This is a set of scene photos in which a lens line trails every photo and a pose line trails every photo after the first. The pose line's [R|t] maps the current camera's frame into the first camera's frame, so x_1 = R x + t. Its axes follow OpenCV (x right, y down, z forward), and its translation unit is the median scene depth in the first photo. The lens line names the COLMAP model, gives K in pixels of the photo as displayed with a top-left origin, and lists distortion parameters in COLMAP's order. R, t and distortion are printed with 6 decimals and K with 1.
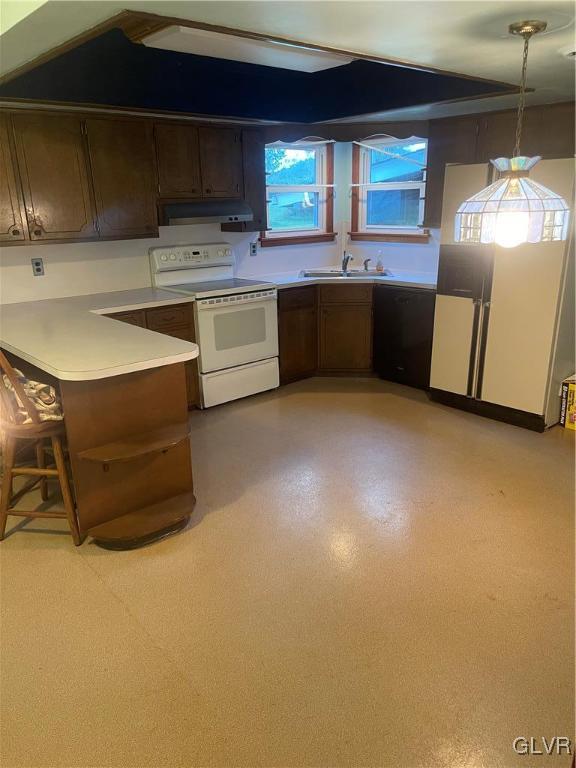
lens RADIAL K [[582.1, 0, 286.6], [0, 582.1, 383.5], [0, 0, 1]] dist [0.026954, -0.005437]
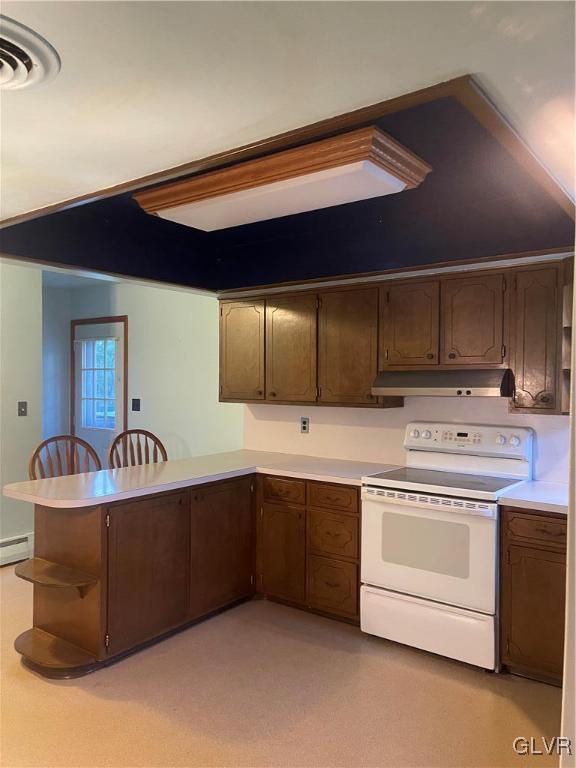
lens RADIAL K [[582.1, 0, 286.6], [0, 582.1, 383.5], [0, 0, 1]] dist [0.026954, -0.005437]
pose [[0.217387, 0.029361, -0.975644, 0.556756], [-0.304848, 0.951591, -0.039287, -0.199096], [0.927260, 0.305963, 0.215814, 0.645339]]
